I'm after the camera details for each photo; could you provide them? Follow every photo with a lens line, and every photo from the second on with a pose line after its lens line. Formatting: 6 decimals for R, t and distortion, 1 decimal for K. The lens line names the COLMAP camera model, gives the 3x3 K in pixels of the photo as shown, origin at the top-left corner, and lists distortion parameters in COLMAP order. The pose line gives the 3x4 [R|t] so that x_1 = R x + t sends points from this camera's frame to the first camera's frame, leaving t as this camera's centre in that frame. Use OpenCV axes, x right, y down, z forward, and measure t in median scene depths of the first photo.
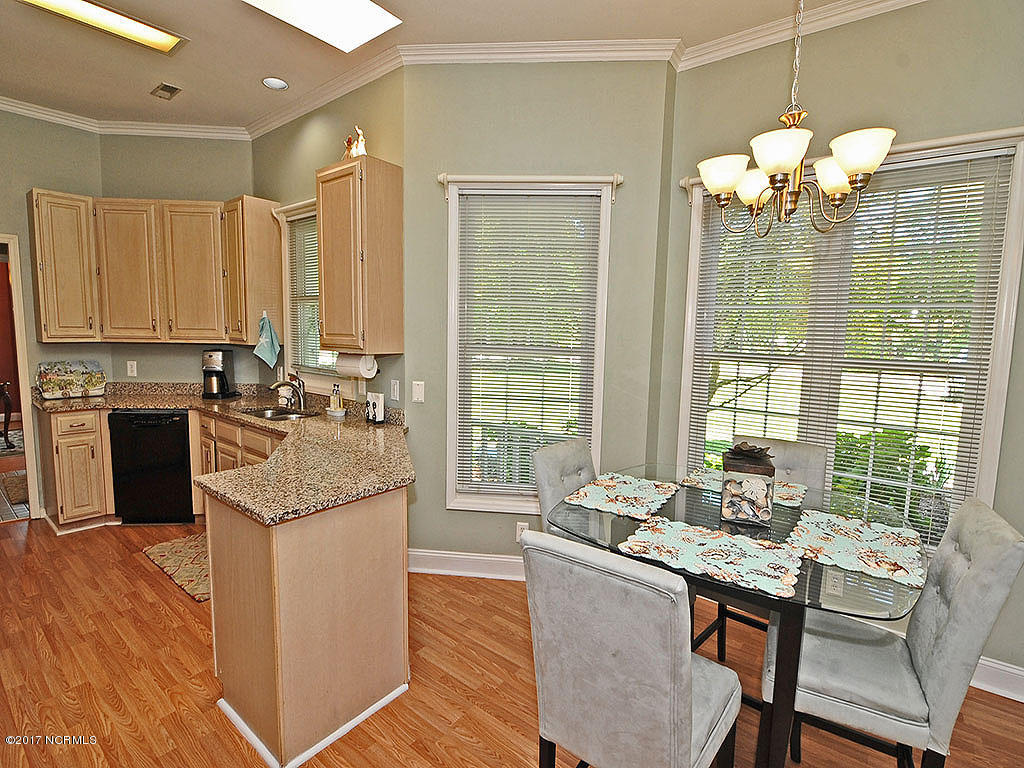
lens RADIAL K [[511.0, 0, 512.0], [0, 511.0, 384.0], [0, 0, 1]] dist [-0.015727, -0.000365]
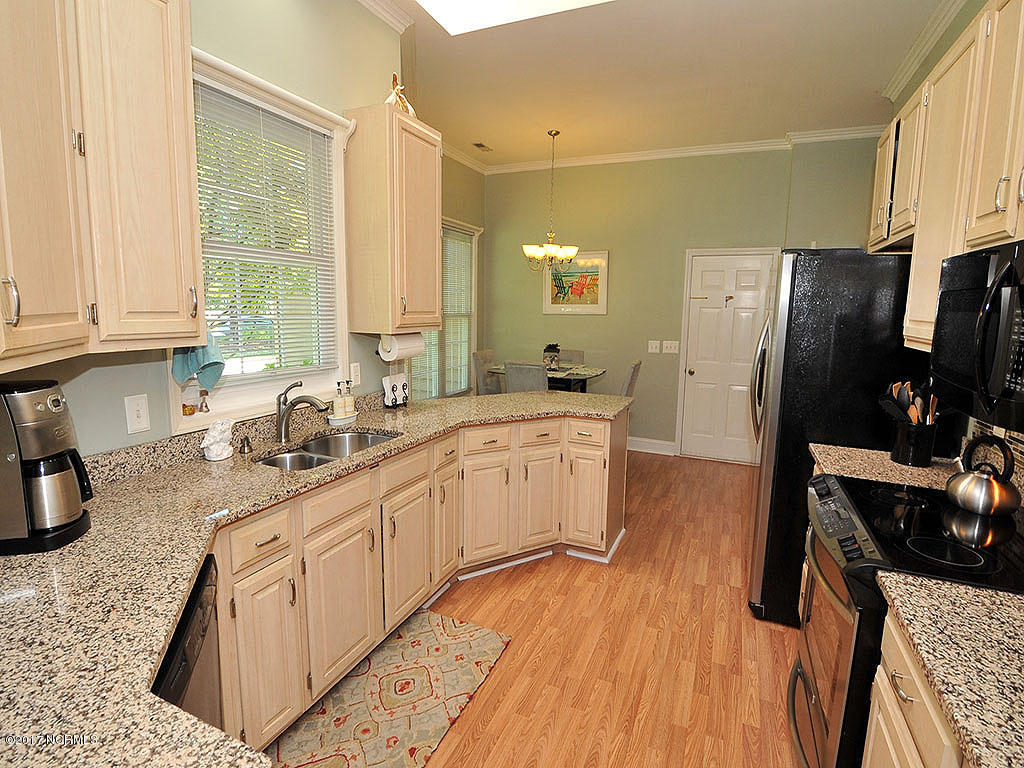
lens RADIAL K [[511.0, 0, 512.0], [0, 511.0, 384.0], [0, 0, 1]] dist [-0.015727, -0.000365]
pose [[-0.270652, -0.160081, 0.949274, -1.209710], [0.082560, 0.978585, 0.188563, -0.123496], [-0.959130, 0.129407, -0.251640, 1.035505]]
